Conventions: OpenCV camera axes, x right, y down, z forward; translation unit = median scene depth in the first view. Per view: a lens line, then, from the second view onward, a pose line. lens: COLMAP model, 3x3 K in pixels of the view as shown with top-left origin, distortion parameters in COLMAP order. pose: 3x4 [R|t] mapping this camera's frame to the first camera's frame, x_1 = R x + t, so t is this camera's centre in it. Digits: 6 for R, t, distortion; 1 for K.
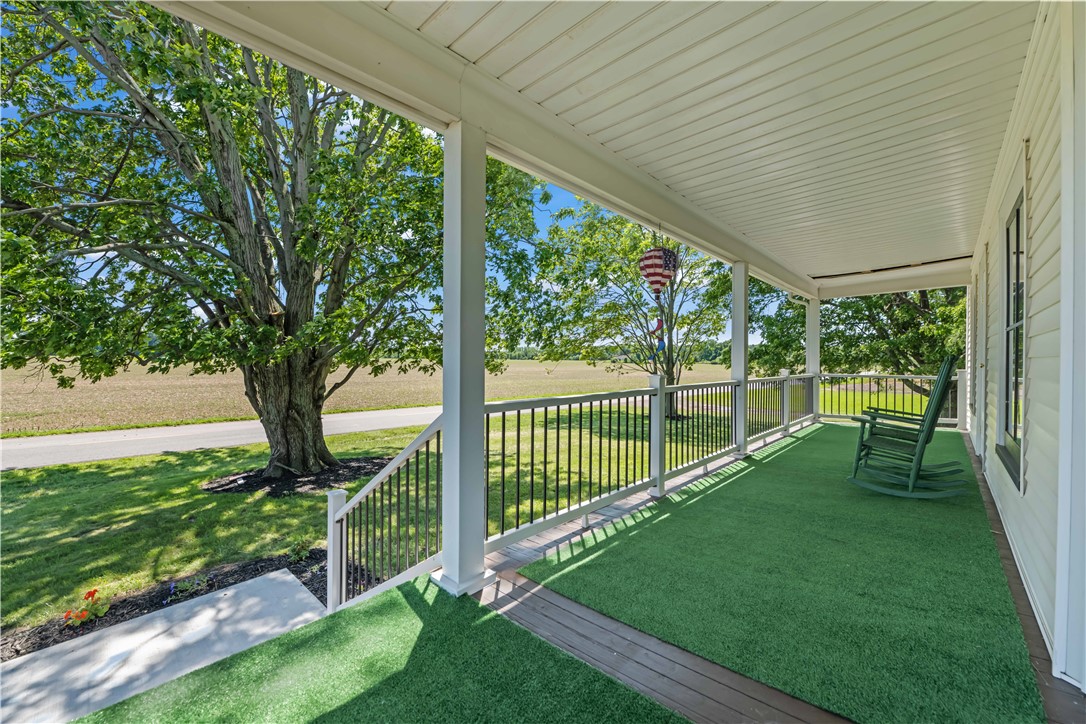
lens RADIAL K [[434.2, 0, 548.2], [0, 434.2, 362.8], [0, 0, 1]] dist [-0.010510, -0.000453]
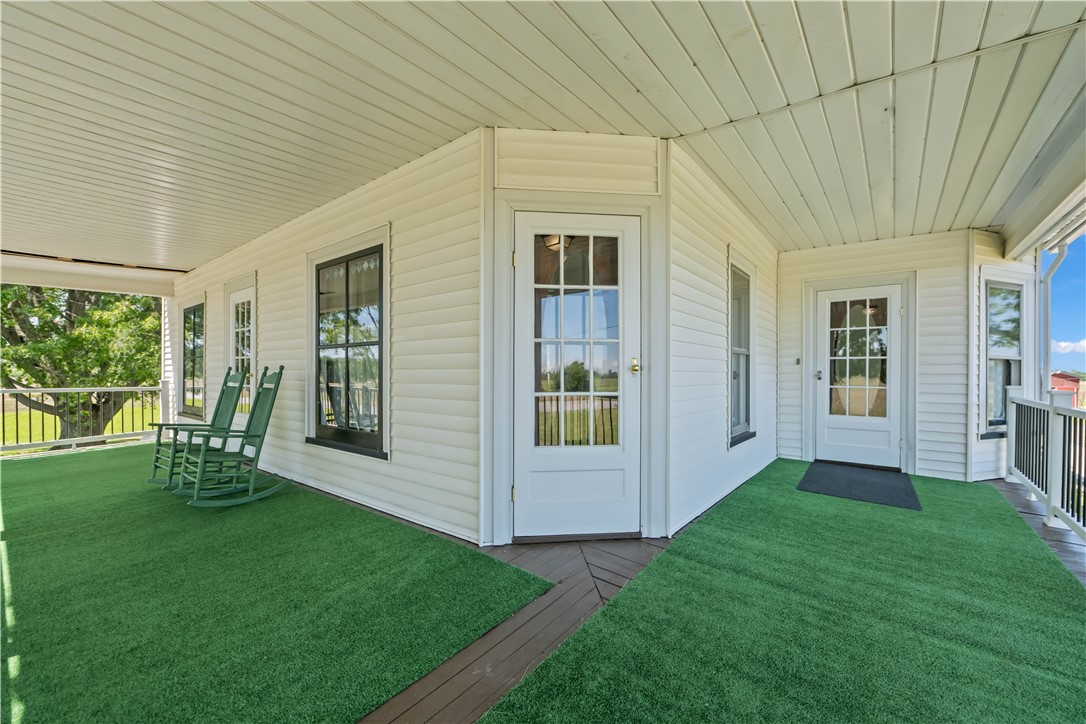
lens RADIAL K [[434.2, 0, 549.0], [0, 434.2, 370.2], [0, 0, 1]] dist [-0.010510, -0.000453]
pose [[-0.074639, 0.003817, 0.997203, -0.352063], [0.004502, 0.999984, -0.003490, -0.003334], [-0.997200, 0.004229, -0.074655, 0.445444]]
